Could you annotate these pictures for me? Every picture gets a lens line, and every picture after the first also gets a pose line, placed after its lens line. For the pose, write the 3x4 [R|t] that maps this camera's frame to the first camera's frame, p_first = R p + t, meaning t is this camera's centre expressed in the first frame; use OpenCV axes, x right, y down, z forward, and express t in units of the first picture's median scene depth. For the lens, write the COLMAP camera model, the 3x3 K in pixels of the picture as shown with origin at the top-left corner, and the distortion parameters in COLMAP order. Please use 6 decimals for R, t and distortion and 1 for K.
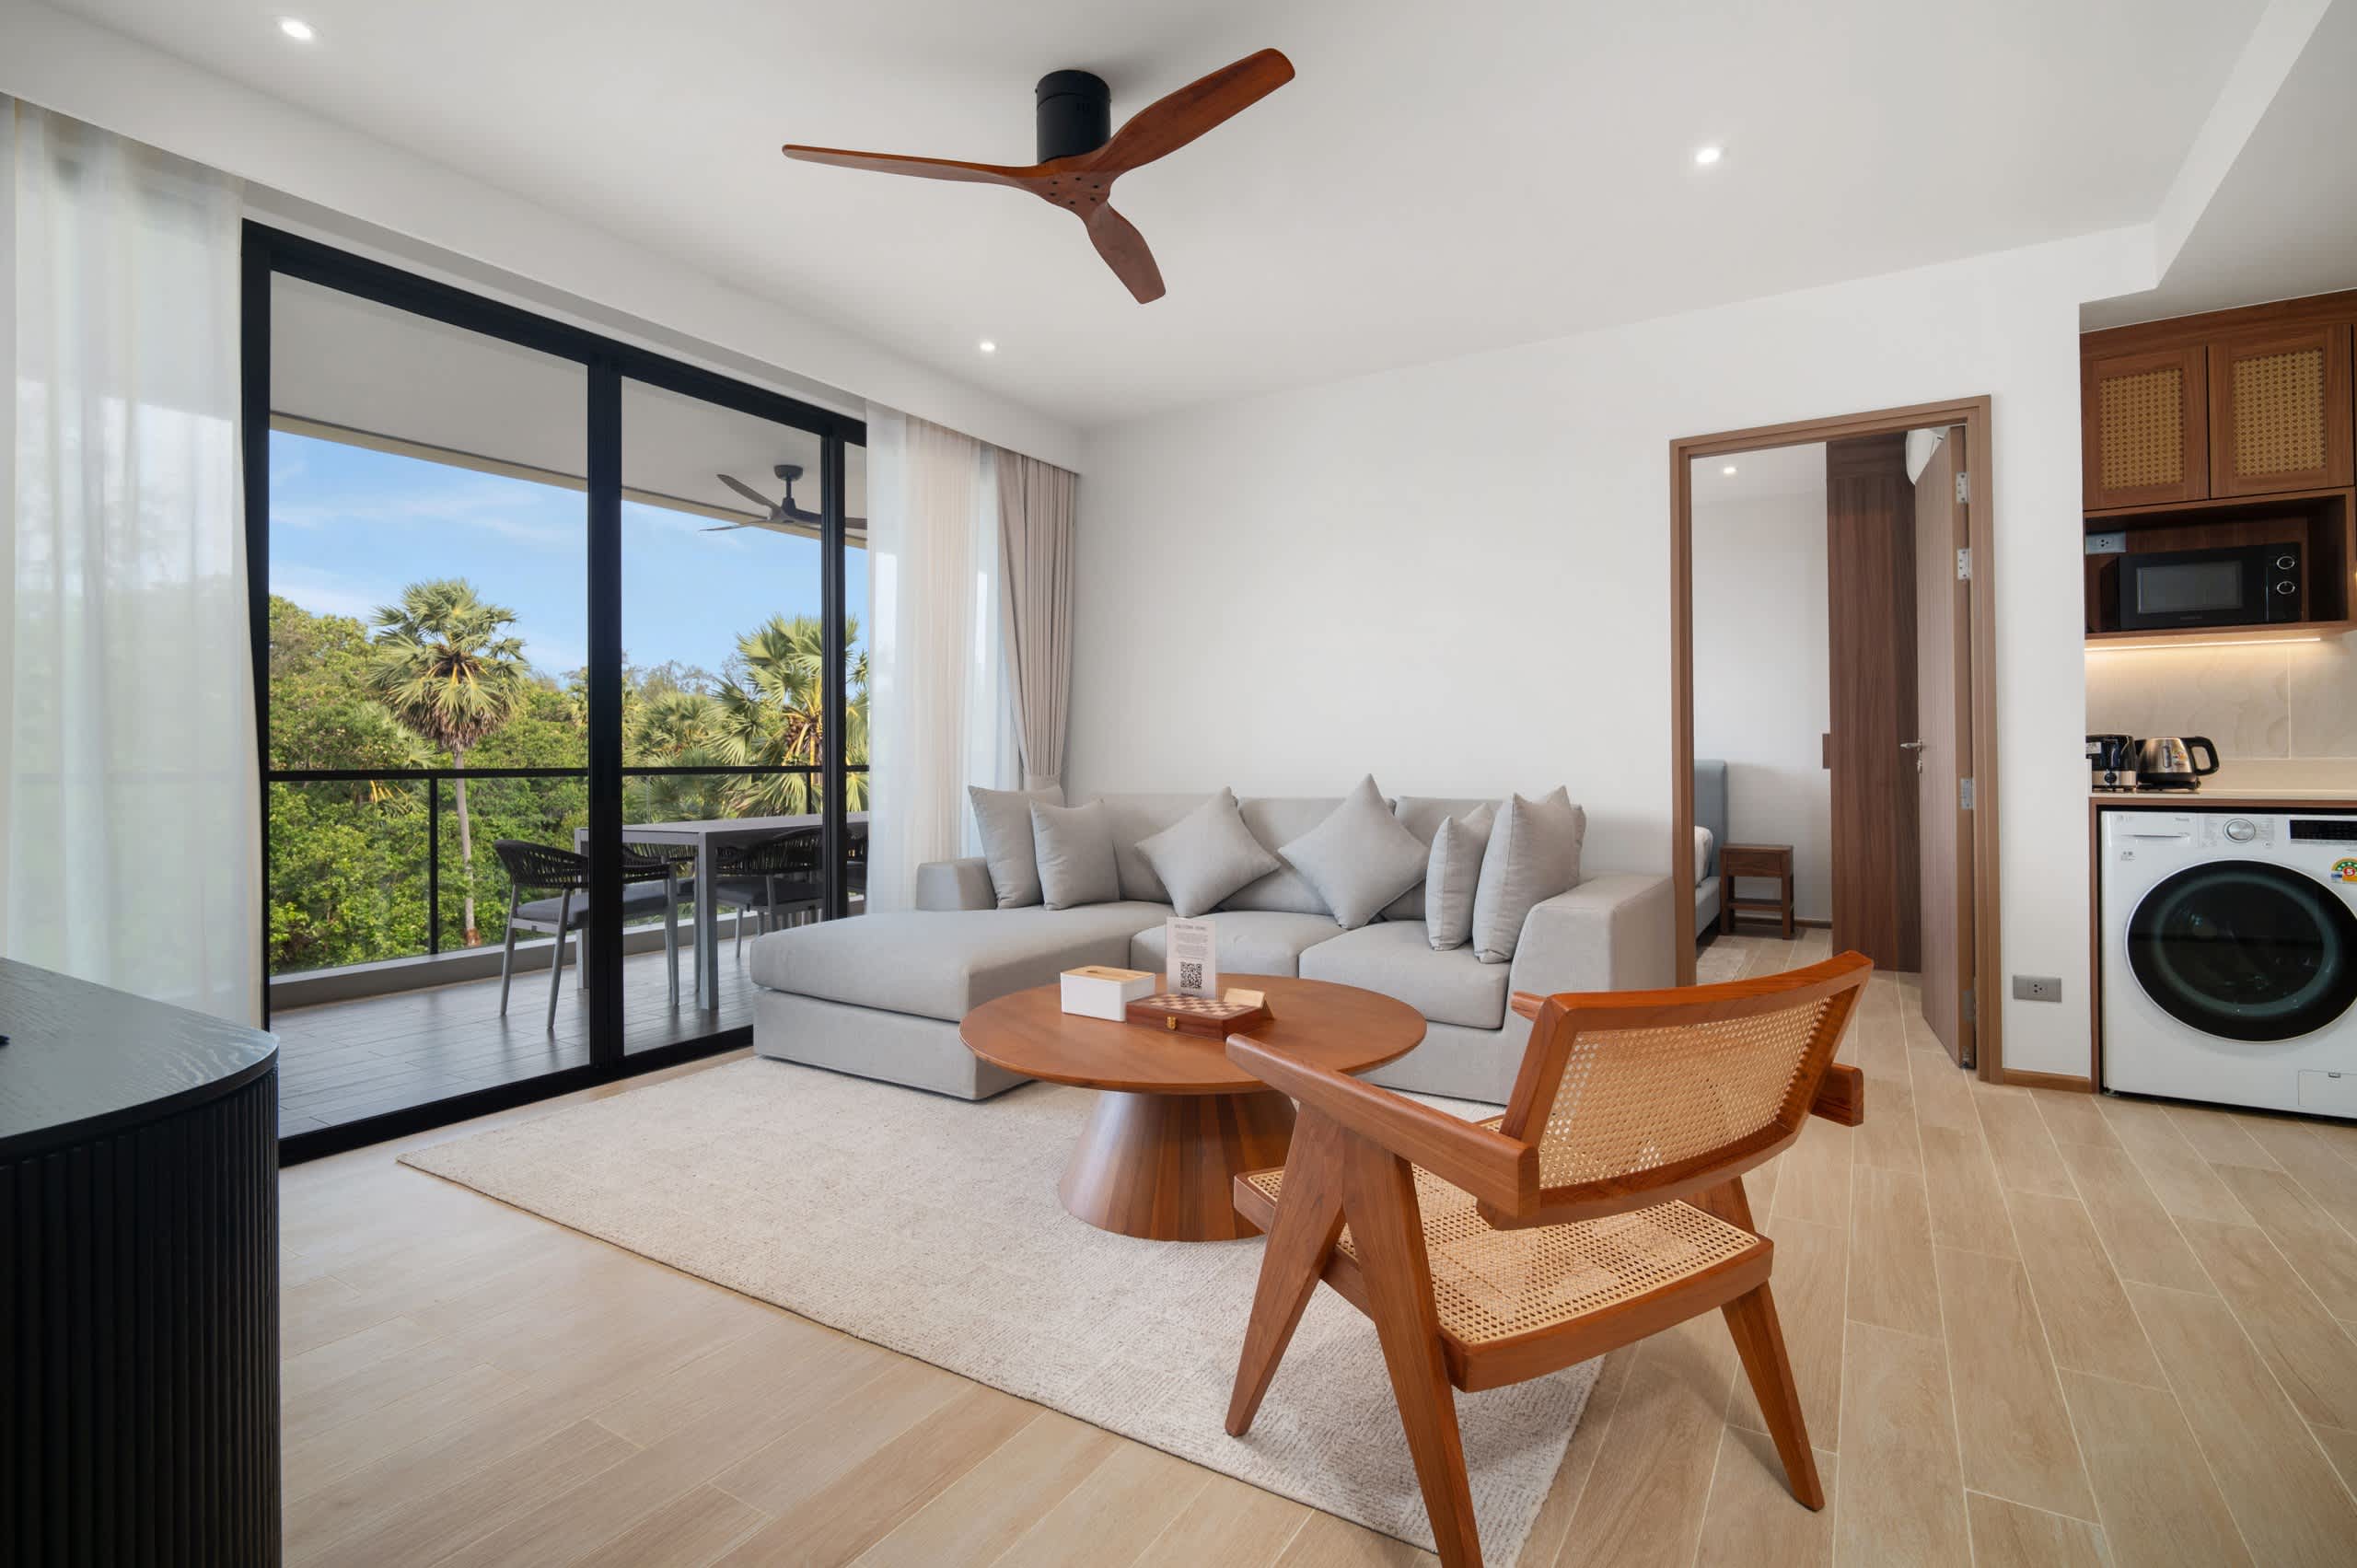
lens RADIAL K [[1111.4, 0, 1183.5], [0, 1111.4, 749.9], [0, 0, 1]] dist [-0.000581, -0.009084]
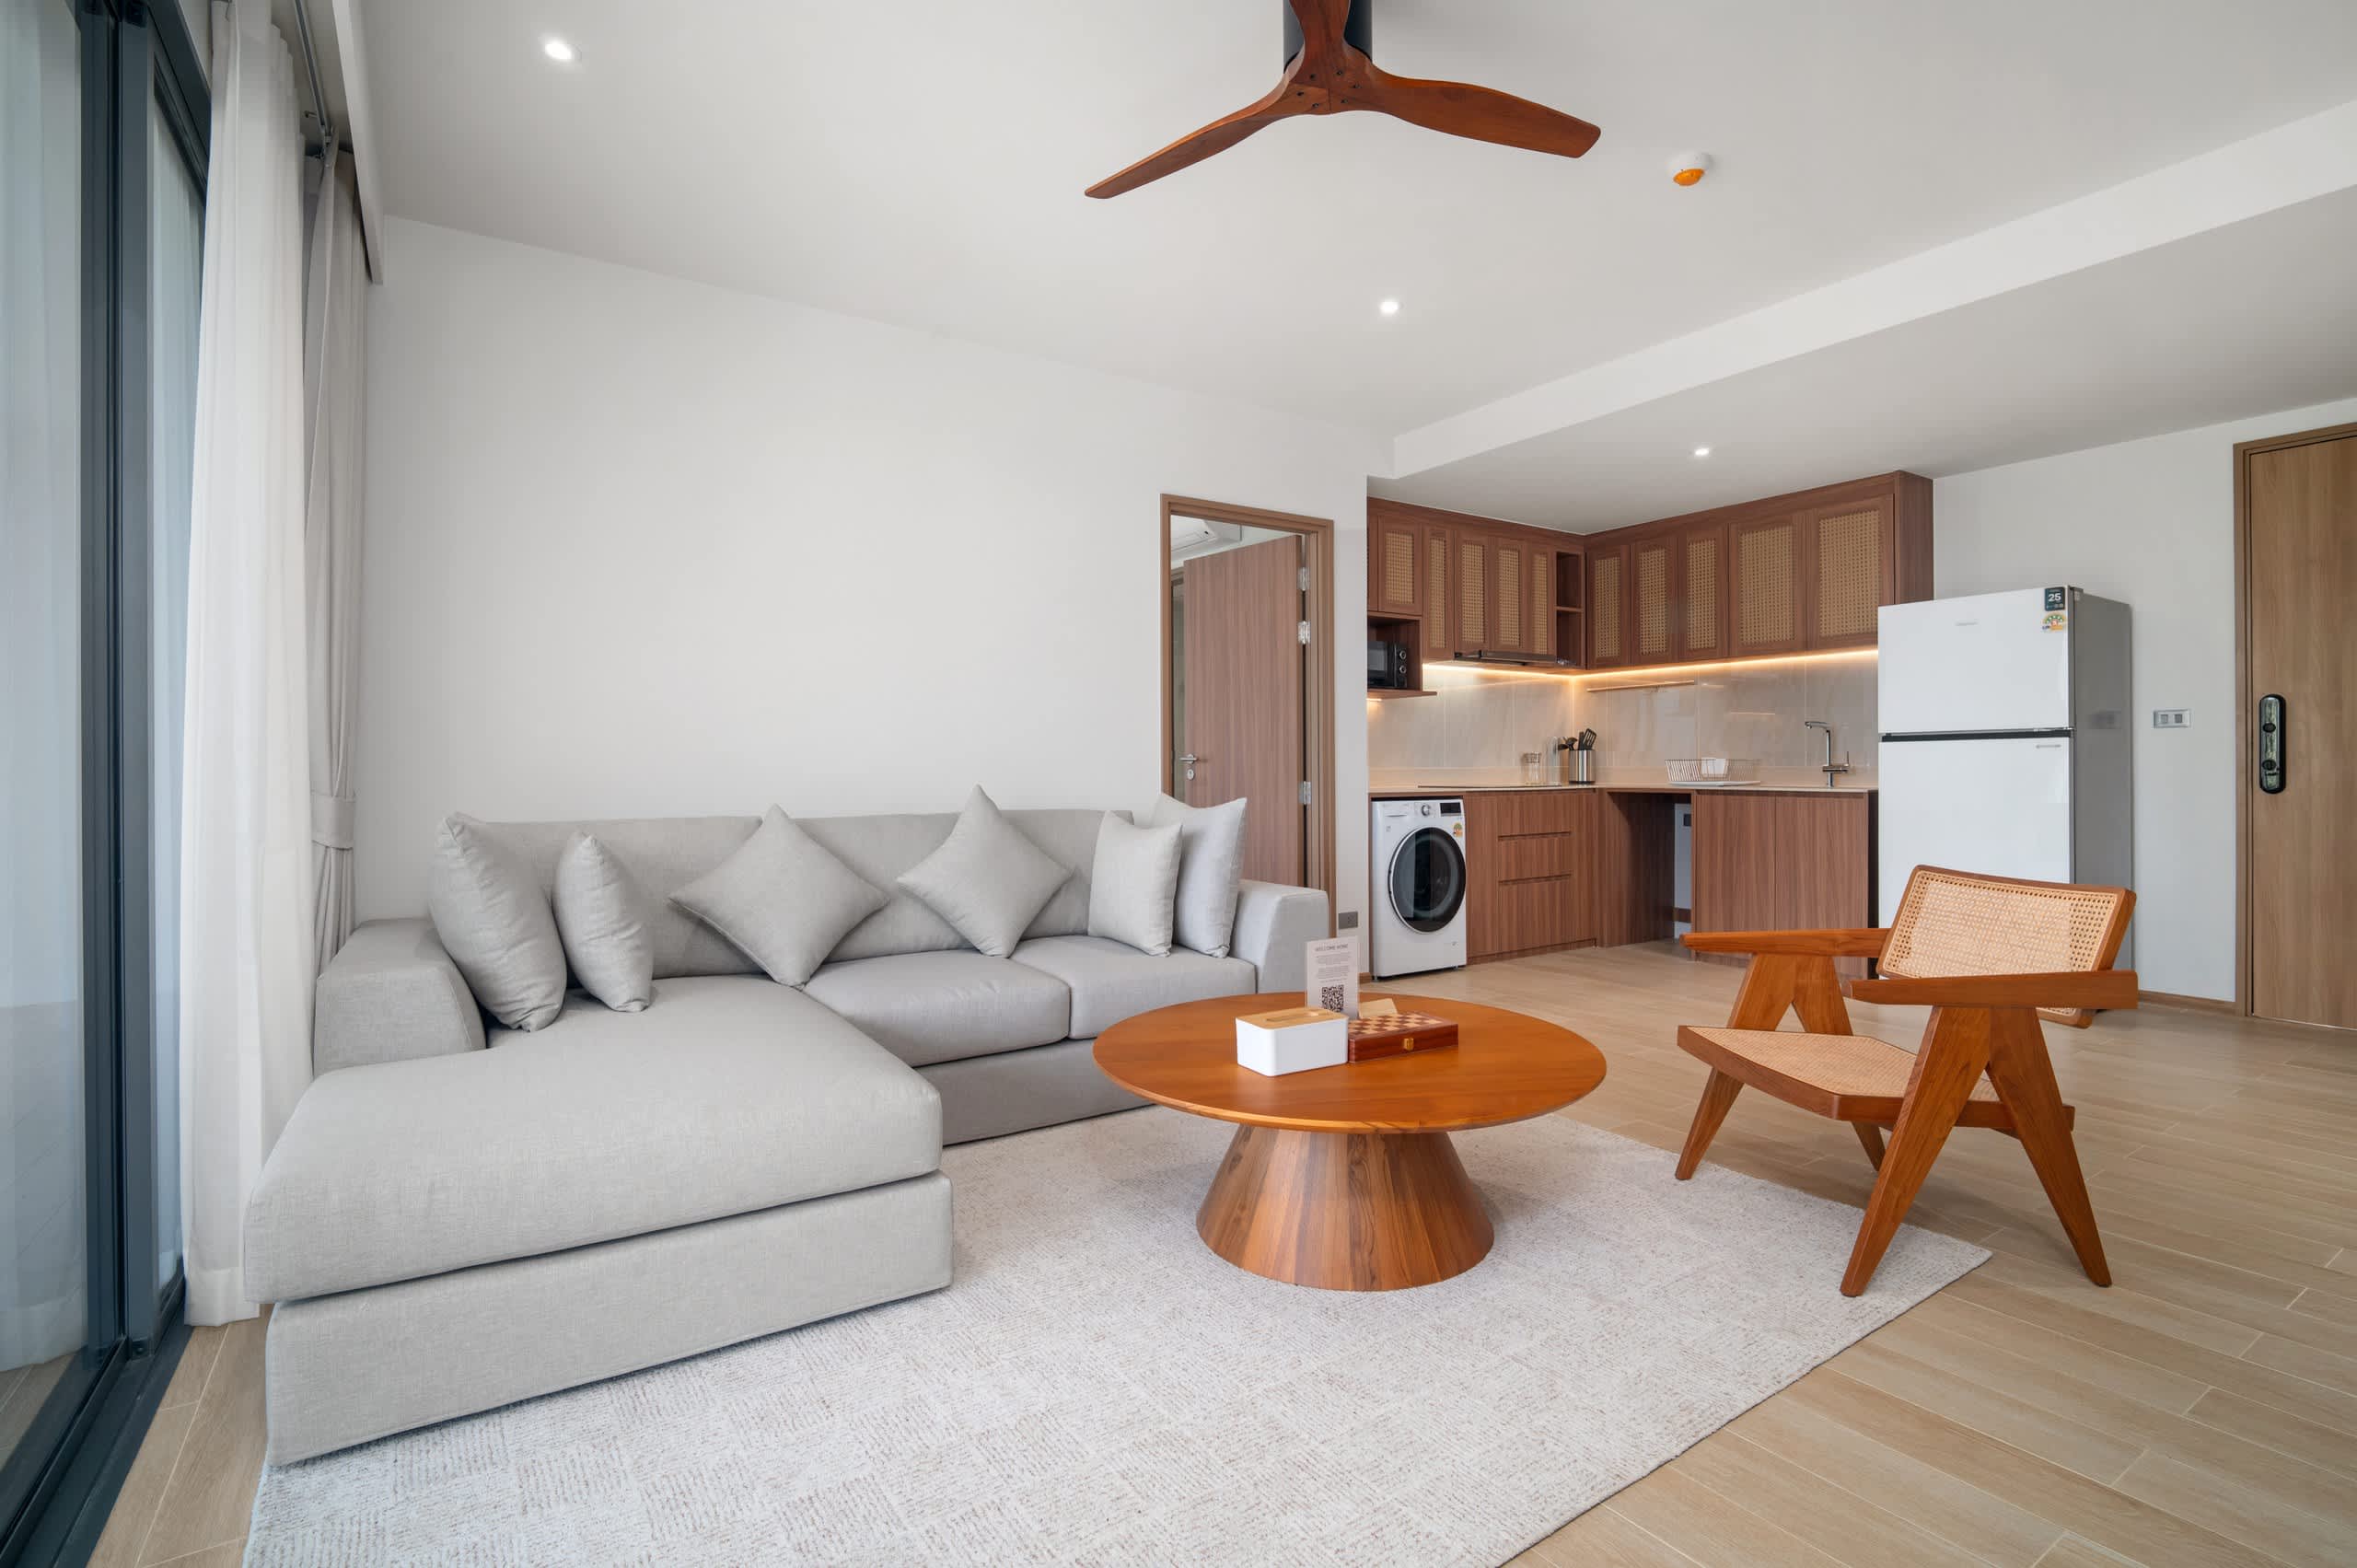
lens RADIAL K [[1099.0, 0, 1182.2], [0, 1099.0, 773.9], [0, 0, 1]] dist [0.001465, 0.000163]
pose [[0.414667, -0.003712, 0.909966, -0.696338], [-0.002083, 0.999985, 0.005028, 0.008483], [-0.909971, -0.003980, 0.414653, 0.583631]]
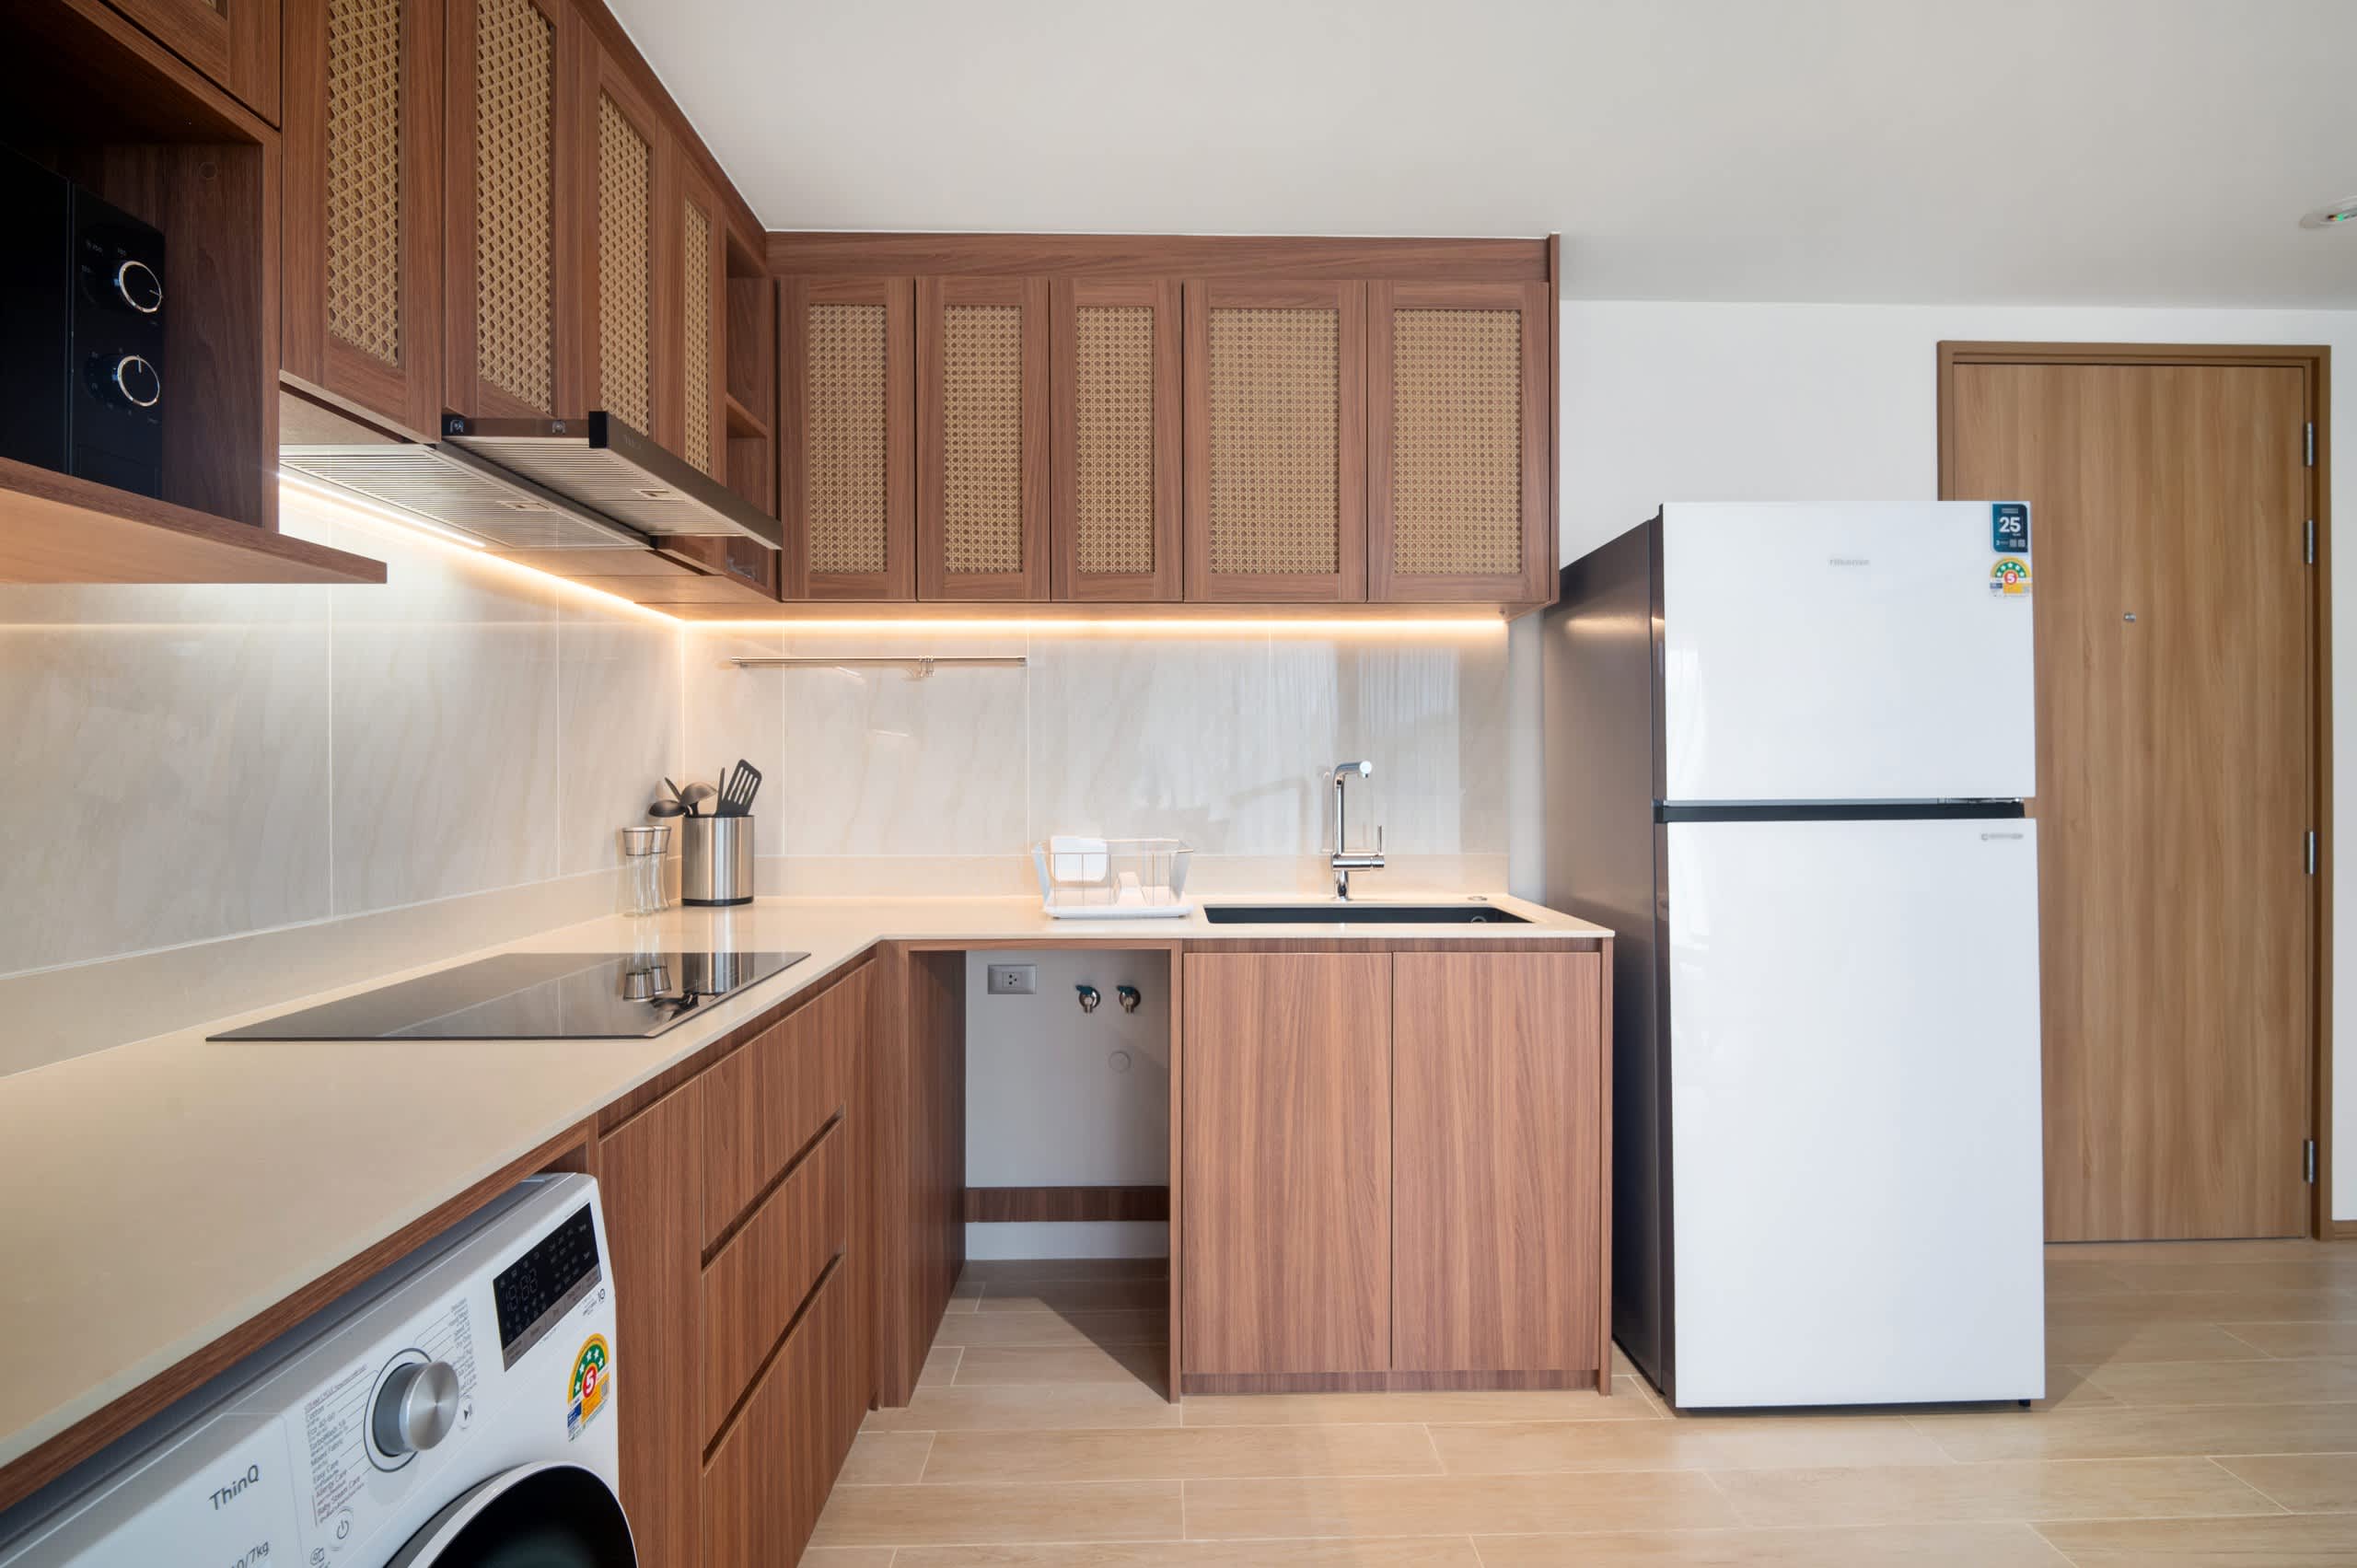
lens RADIAL K [[1117.9, 0, 1183.1], [0, 1117.9, 773.2], [0, 0, 1]] dist [0.000487, -0.000303]
pose [[-0.551562, 0.010970, 0.834062, 0.622655], [0.002229, 0.999929, -0.011677, -0.048421], [-0.834131, -0.004582, -0.551547, 0.914028]]
